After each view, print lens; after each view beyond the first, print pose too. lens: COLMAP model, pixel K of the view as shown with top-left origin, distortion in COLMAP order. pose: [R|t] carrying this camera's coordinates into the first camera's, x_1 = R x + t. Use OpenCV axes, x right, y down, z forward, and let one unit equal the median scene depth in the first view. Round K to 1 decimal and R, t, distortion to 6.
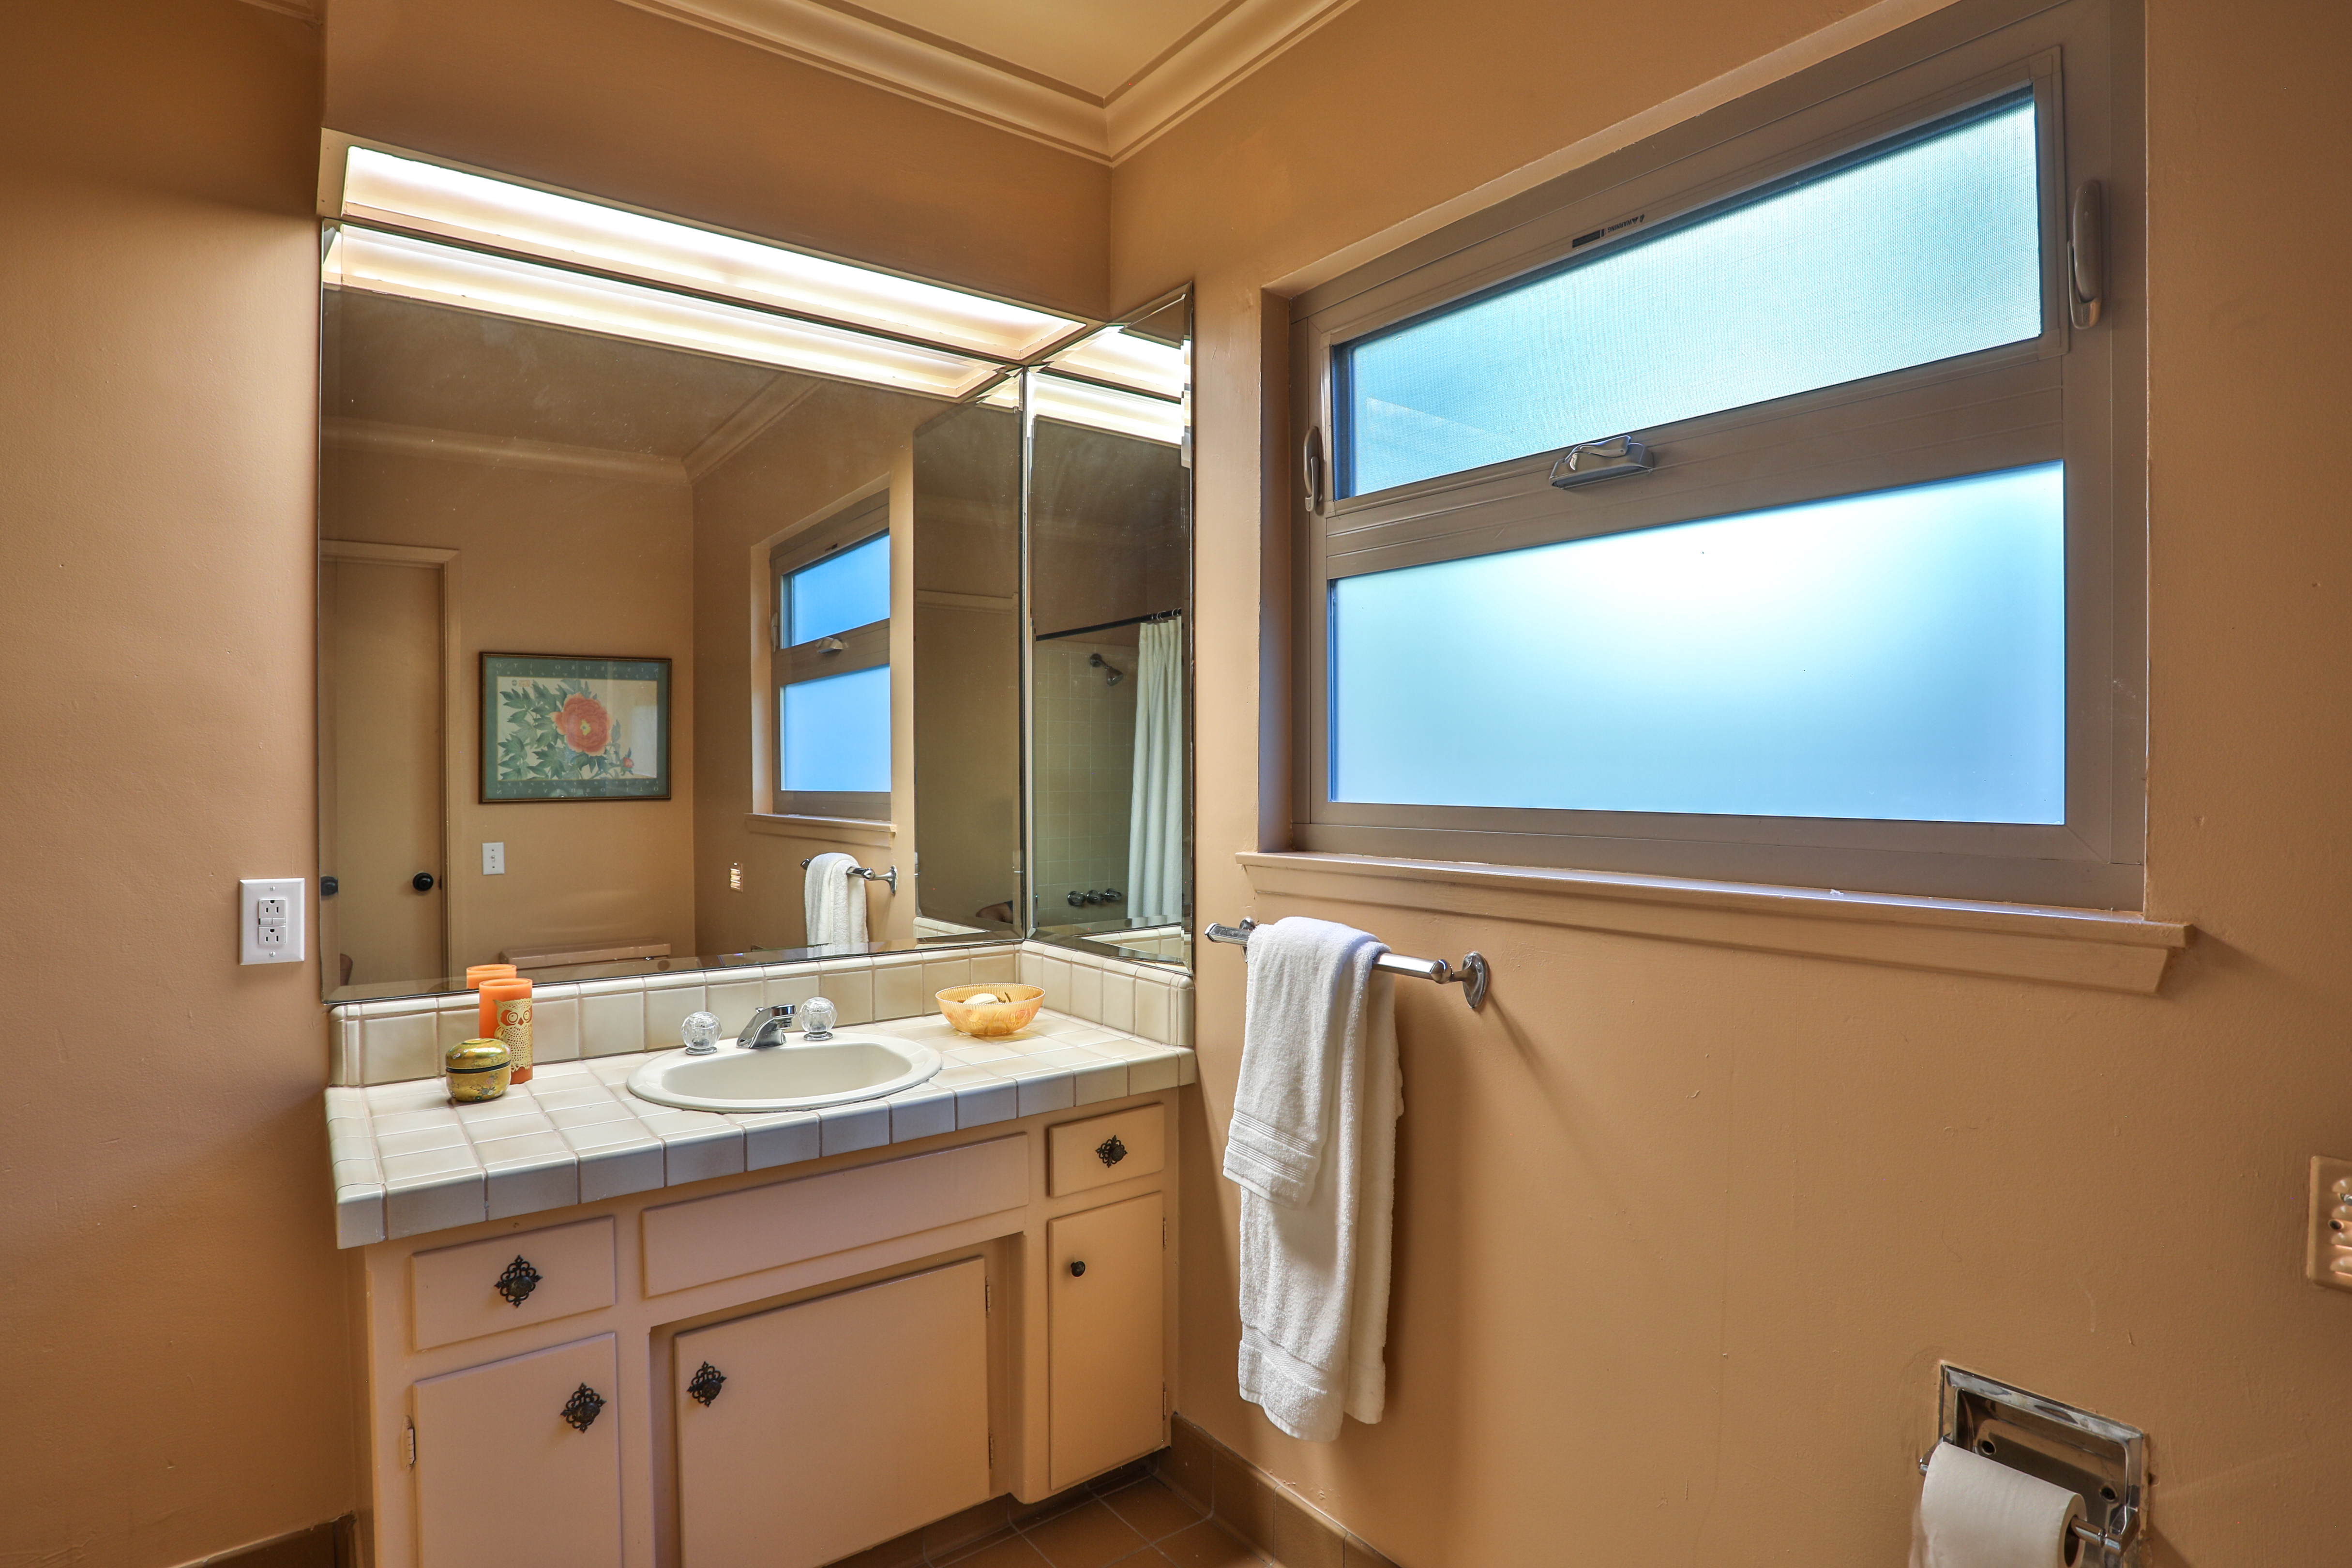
lens RADIAL K [[1209.0, 0, 1168.9], [0, 1209.0, 779.3], [0, 0, 1]] dist [-0.083919, 0.037853]
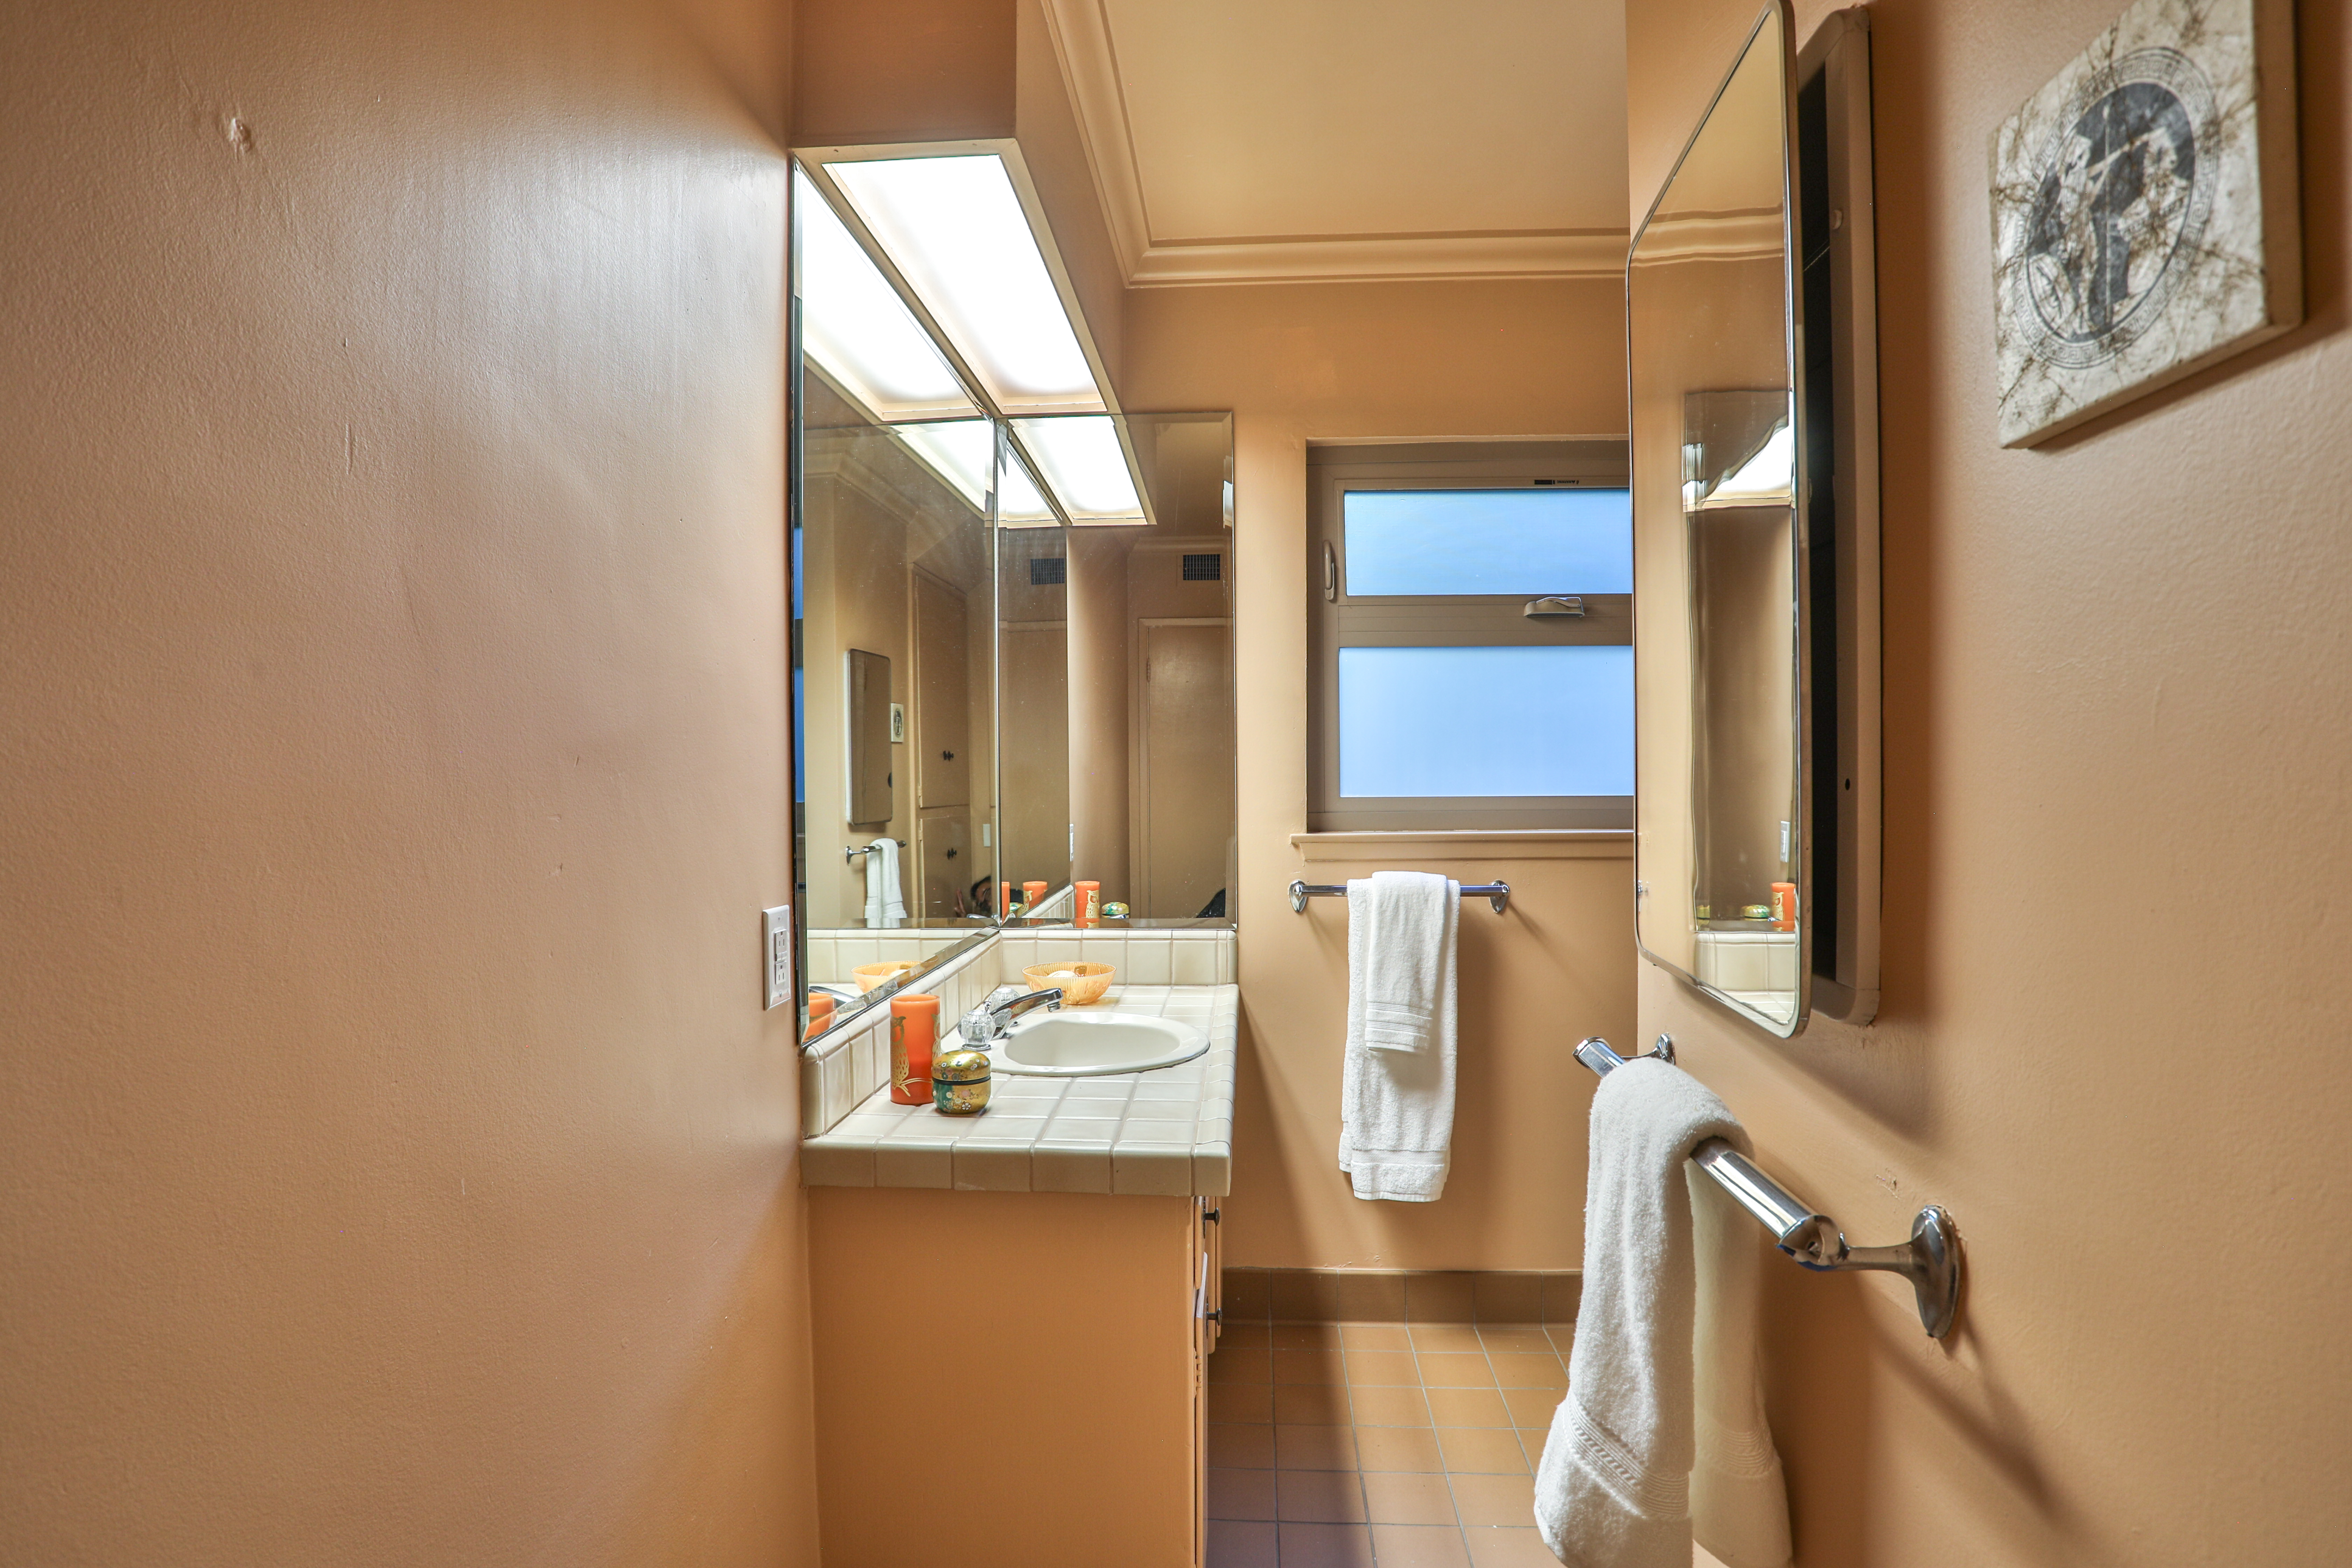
lens RADIAL K [[1209.0, 0, 1168.9], [0, 1209.0, 779.3], [0, 0, 1]] dist [-0.083919, 0.037853]
pose [[0.651993, -0.005702, 0.758203, -1.274088], [0.012825, 0.999912, -0.003509, -0.000593], [-0.758116, 0.012012, 0.652009, 0.217540]]
